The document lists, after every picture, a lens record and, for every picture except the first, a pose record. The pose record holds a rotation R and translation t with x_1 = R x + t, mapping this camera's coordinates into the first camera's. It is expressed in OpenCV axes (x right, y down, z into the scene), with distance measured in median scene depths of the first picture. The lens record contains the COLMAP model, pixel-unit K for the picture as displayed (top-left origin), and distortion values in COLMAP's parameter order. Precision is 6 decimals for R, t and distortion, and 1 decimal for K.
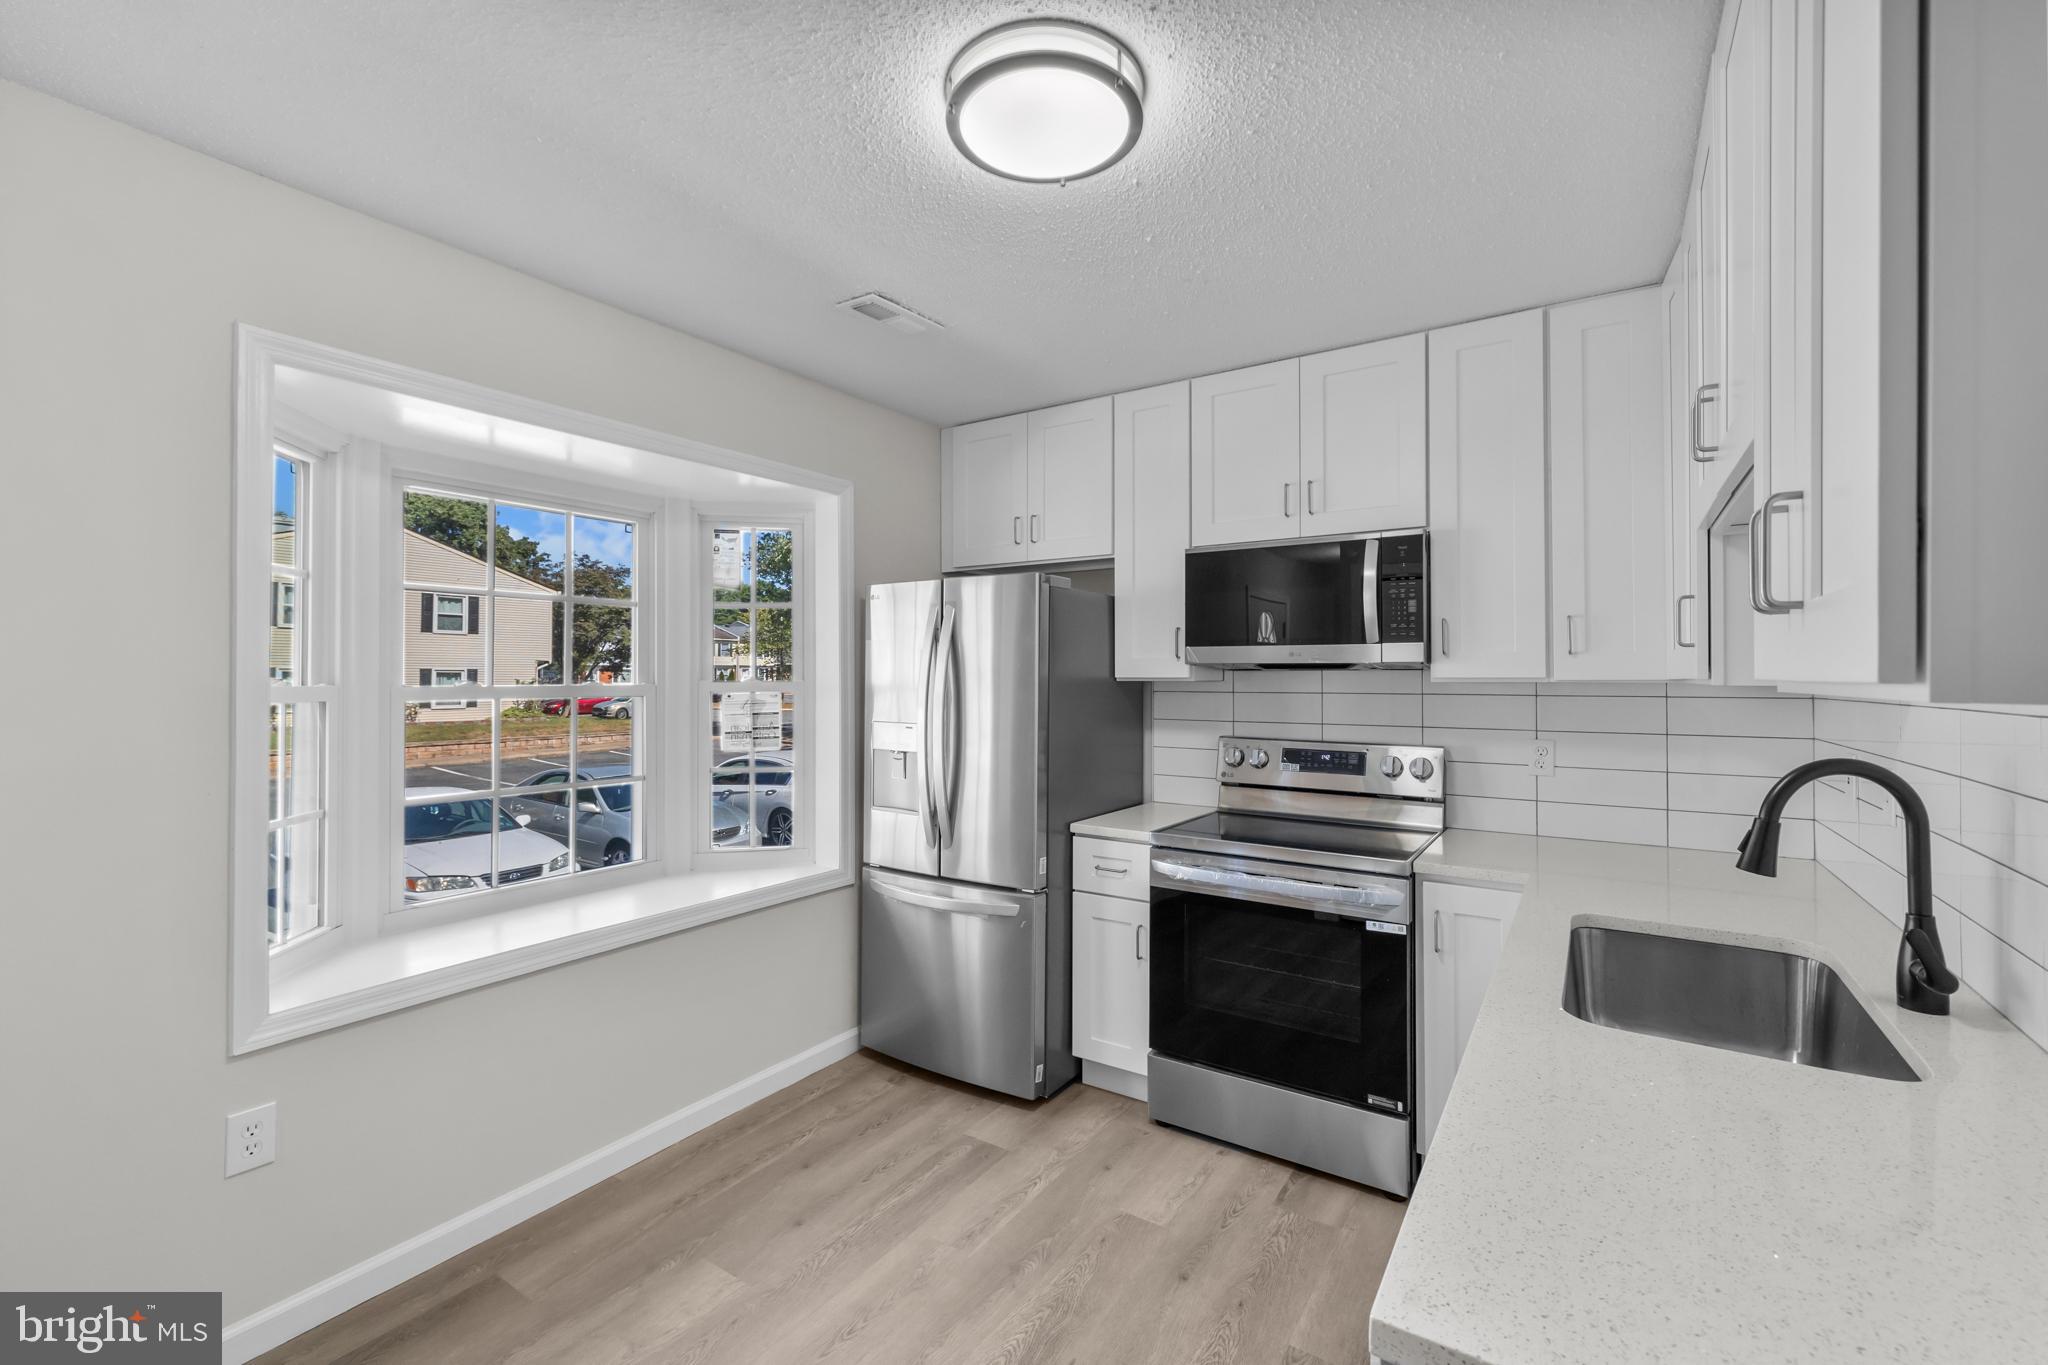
lens RADIAL K [[864.6, 0, 1011.2], [0, 864.6, 667.3], [0, 0, 1]] dist [0.001894, -0.001351]
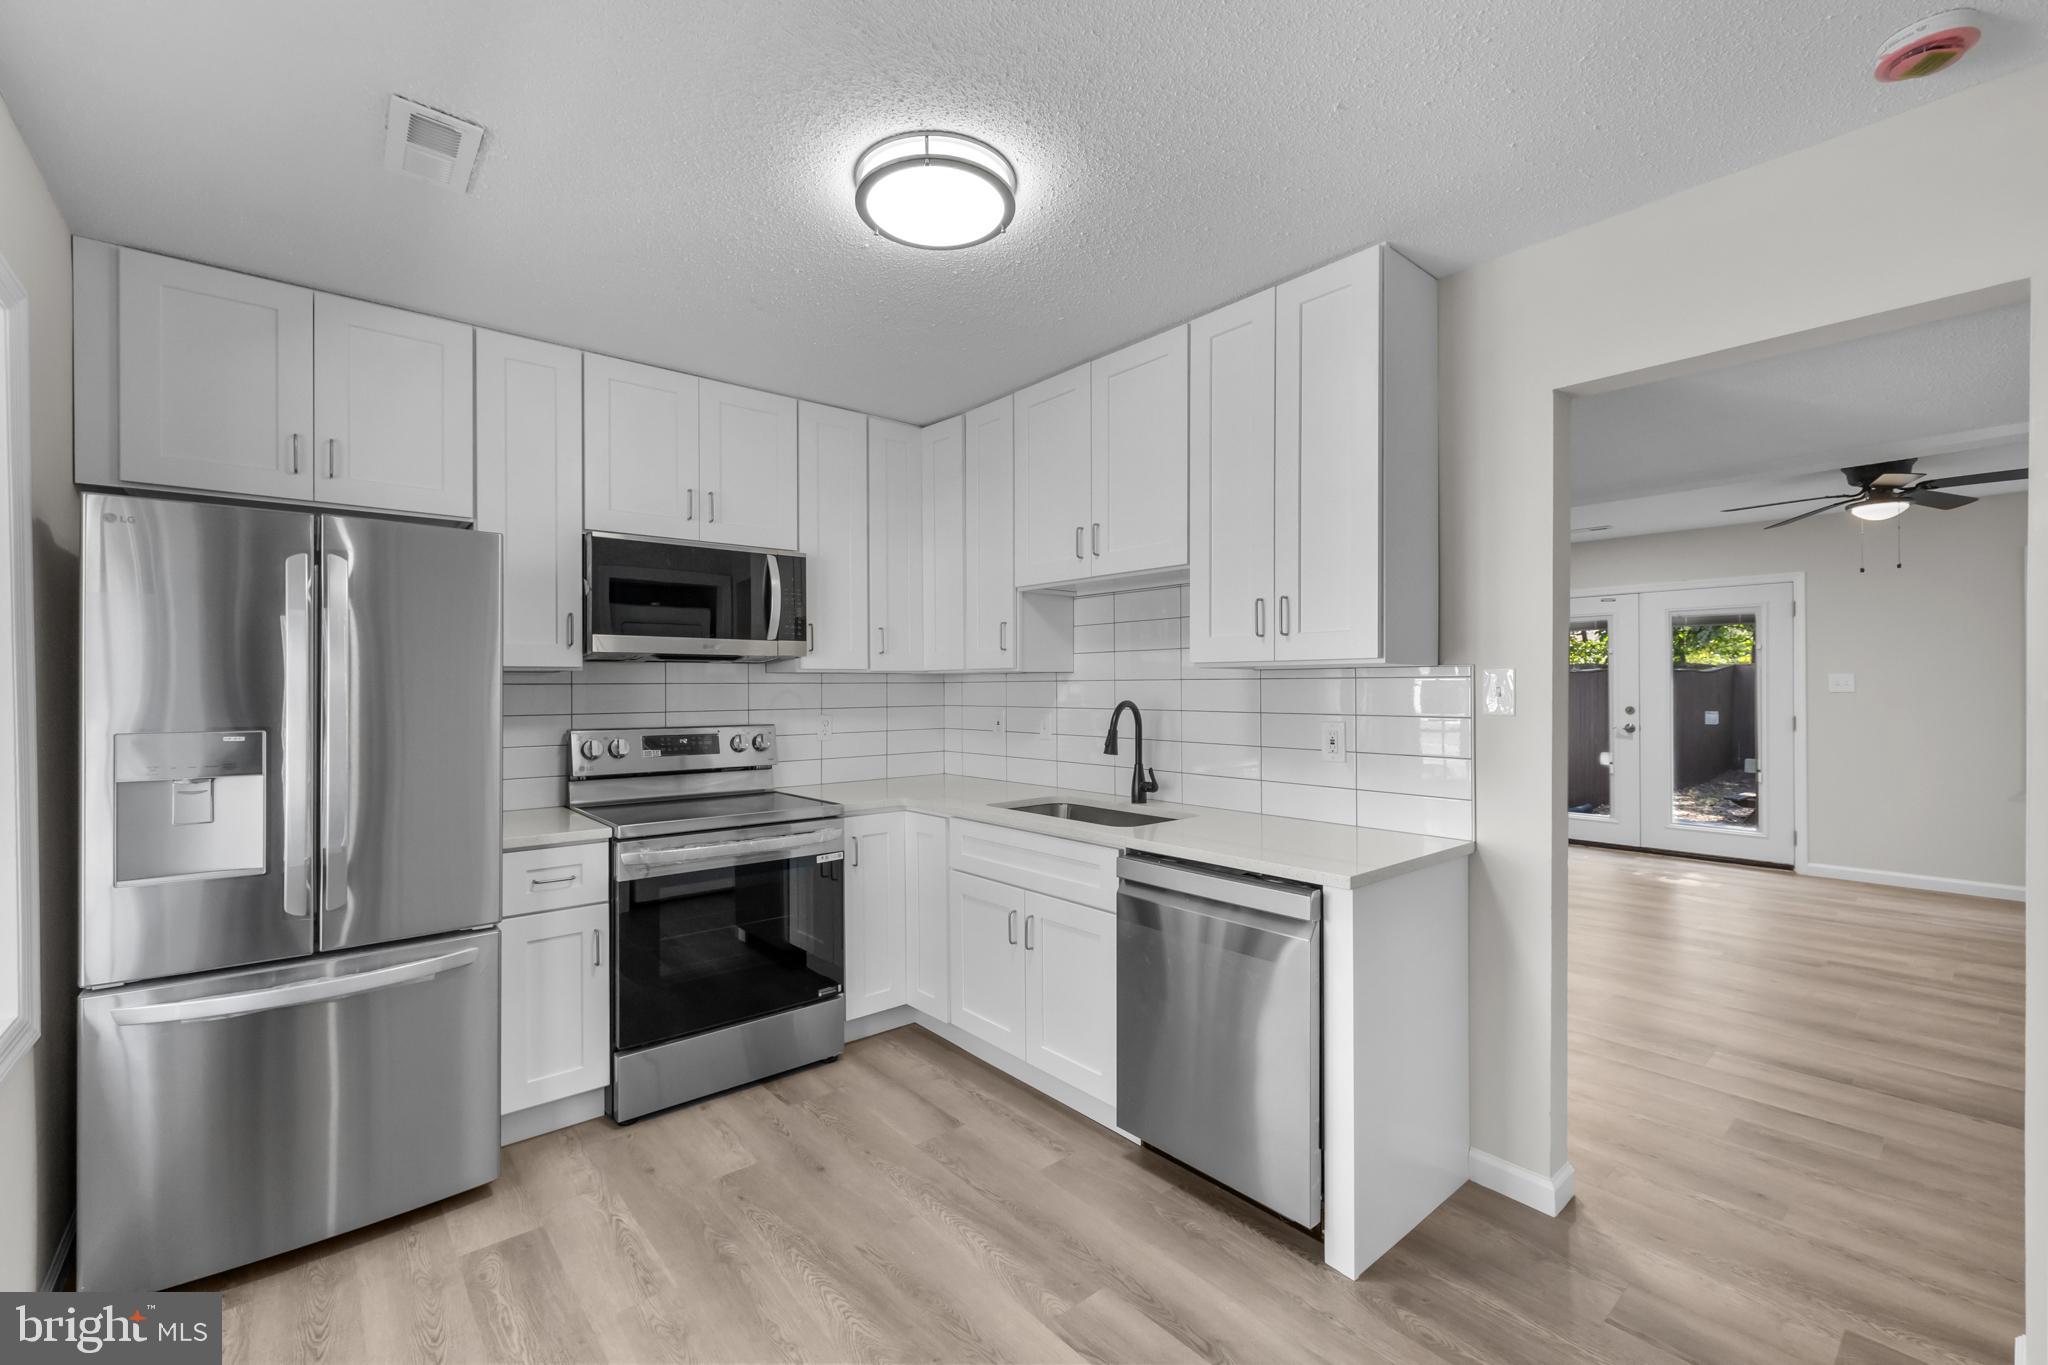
lens RADIAL K [[864.6, 0, 1032.6], [0, 864.6, 683.9], [0, 0, 1]] dist [0.001894, -0.001351]
pose [[0.266719, -0.001345, 0.963773, -0.680906], [-0.005795, 0.999979, 0.002999, 0.029184], [-0.963757, -0.006385, 0.266706, 0.323622]]
